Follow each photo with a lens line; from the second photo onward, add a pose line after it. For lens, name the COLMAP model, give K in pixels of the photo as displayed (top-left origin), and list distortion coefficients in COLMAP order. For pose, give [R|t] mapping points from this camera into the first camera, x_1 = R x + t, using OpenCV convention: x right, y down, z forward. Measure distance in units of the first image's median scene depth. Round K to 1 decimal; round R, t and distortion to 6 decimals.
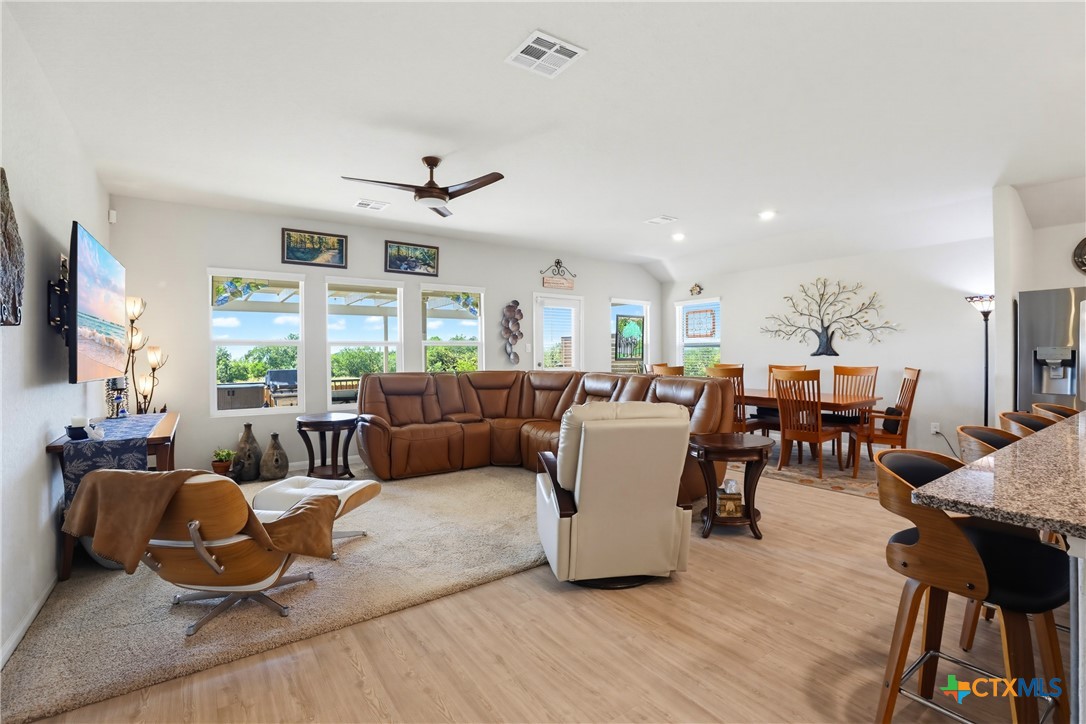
lens RADIAL K [[499.9, 0, 562.1], [0, 499.9, 350.5], [0, 0, 1]] dist [-0.042124, 0.011079]
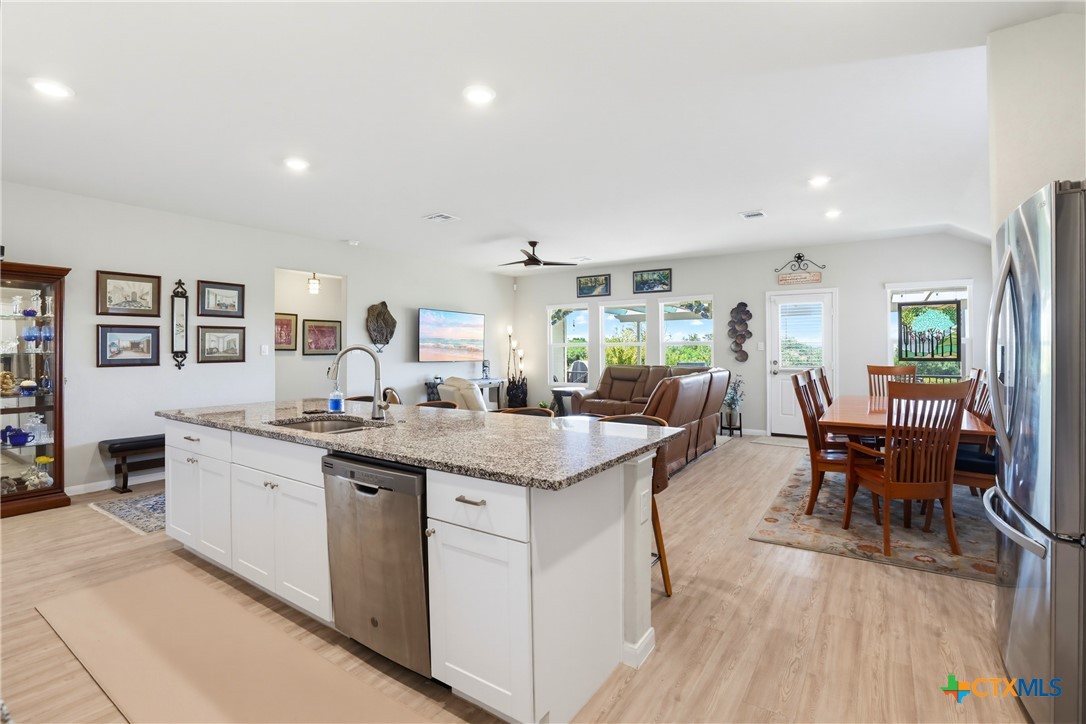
lens RADIAL K [[499.9, 0, 551.9], [0, 499.9, 343.2], [0, 0, 1]] dist [-0.042124, 0.011079]
pose [[0.355423, -0.010390, -0.934648, 0.878549], [0.006086, 0.999943, -0.008801, -0.005834], [0.934686, -0.002560, 0.355466, 0.268231]]
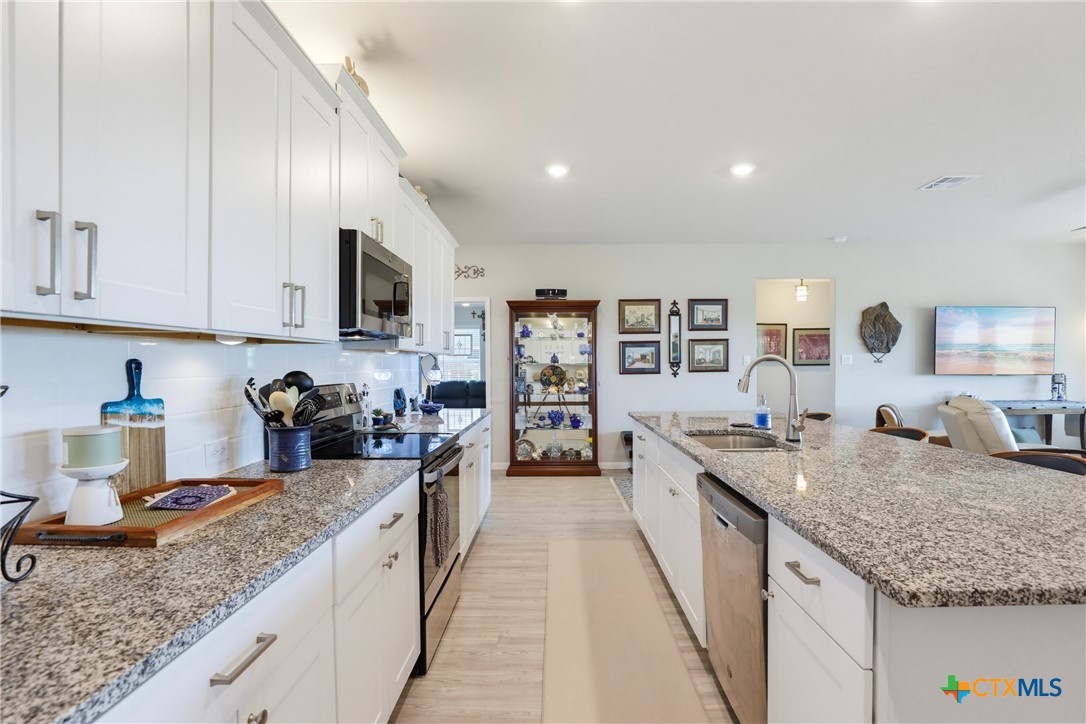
lens RADIAL K [[499.9, 0, 552.0], [0, 499.9, 372.0], [0, 0, 1]] dist [-0.042124, 0.011079]
pose [[-0.587257, 0.023433, -0.809061, 0.819325], [0.012779, 0.999725, 0.019679, -0.005633], [0.809300, 0.001218, -0.587395, 0.355555]]
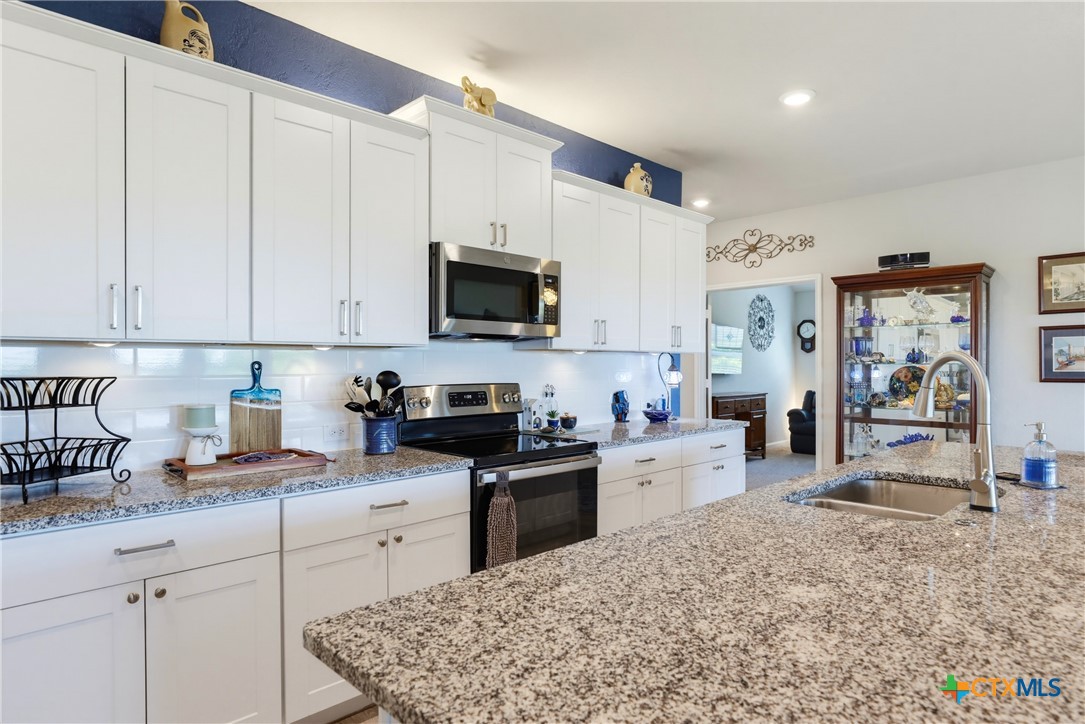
lens RADIAL K [[614.7, 0, 541.8], [0, 614.7, 365.5], [0, 0, 1]] dist [-0.014378, 0.000414]
pose [[-0.987458, 0.009586, -0.157589, 0.635742], [0.009617, 0.999954, 0.000568, -0.005357], [0.157587, -0.000954, -0.987505, 0.501215]]
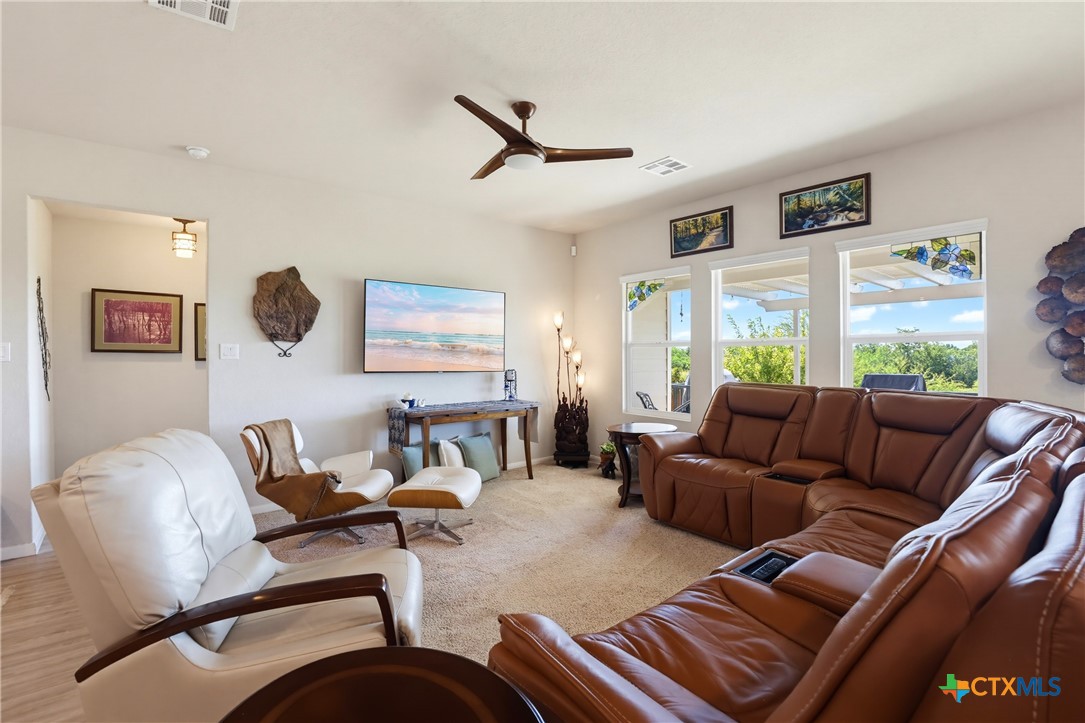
lens RADIAL K [[499.4, 0, 541.8], [0, 499.4, 358.2], [0, 0, 1]] dist [-0.042124, 0.011079]
pose [[0.054846, 0.012500, -0.998417, 0.316125], [0.005277, 0.999904, 0.012808, -0.000760], [0.998481, -0.005971, 0.054775, 0.613511]]
